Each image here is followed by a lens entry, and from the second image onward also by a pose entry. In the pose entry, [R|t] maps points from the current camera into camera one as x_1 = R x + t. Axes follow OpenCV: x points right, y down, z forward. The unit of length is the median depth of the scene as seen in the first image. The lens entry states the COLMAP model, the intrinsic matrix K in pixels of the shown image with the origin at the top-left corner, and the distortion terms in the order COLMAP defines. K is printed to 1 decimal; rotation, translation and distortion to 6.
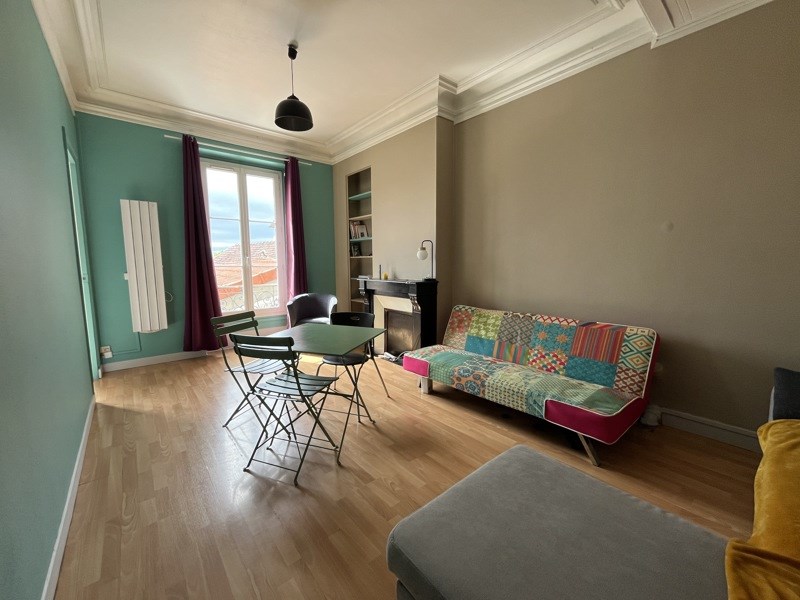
lens RADIAL K [[326.4, 0, 397.3], [0, 326.4, 299.6], [0, 0, 1]] dist [0.001986, -0.000342]
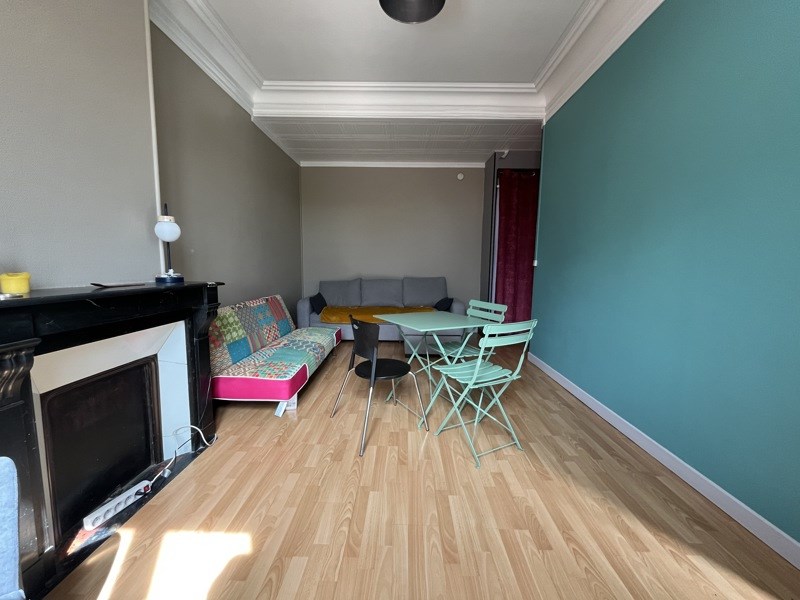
lens RADIAL K [[326.4, 0, 400.5], [0, 326.4, 298.6], [0, 0, 1]] dist [0.001986, -0.000342]
pose [[-0.756169, -0.071427, 0.650467, -0.815457], [0.063394, 0.981353, 0.181457, -0.157904], [-0.651299, 0.178448, -0.737541, 1.759656]]
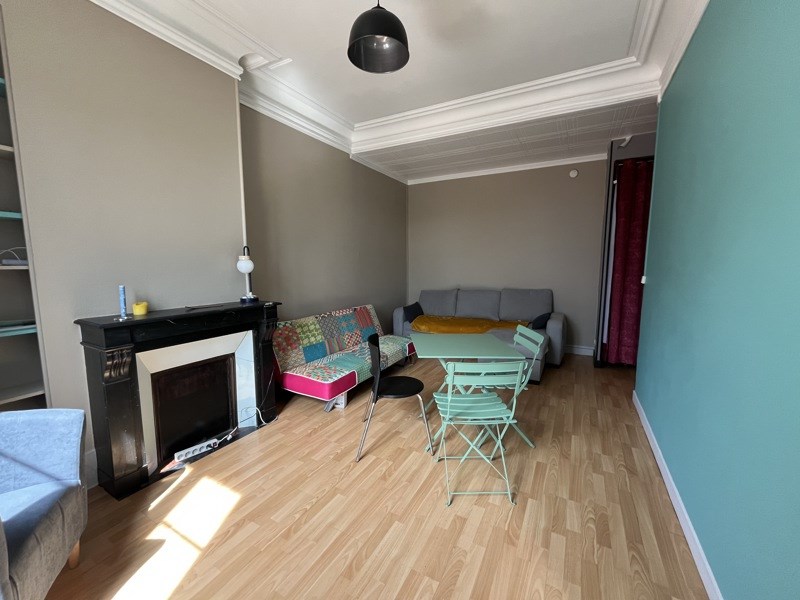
lens RADIAL K [[326.4, 0, 399.1], [0, 326.4, 300.1], [0, 0, 1]] dist [0.001986, -0.000342]
pose [[-0.366515, -0.098644, 0.925168, -1.085651], [0.105364, 0.983567, 0.146611, -0.202711], [-0.924427, 0.151215, -0.350098, 1.444672]]
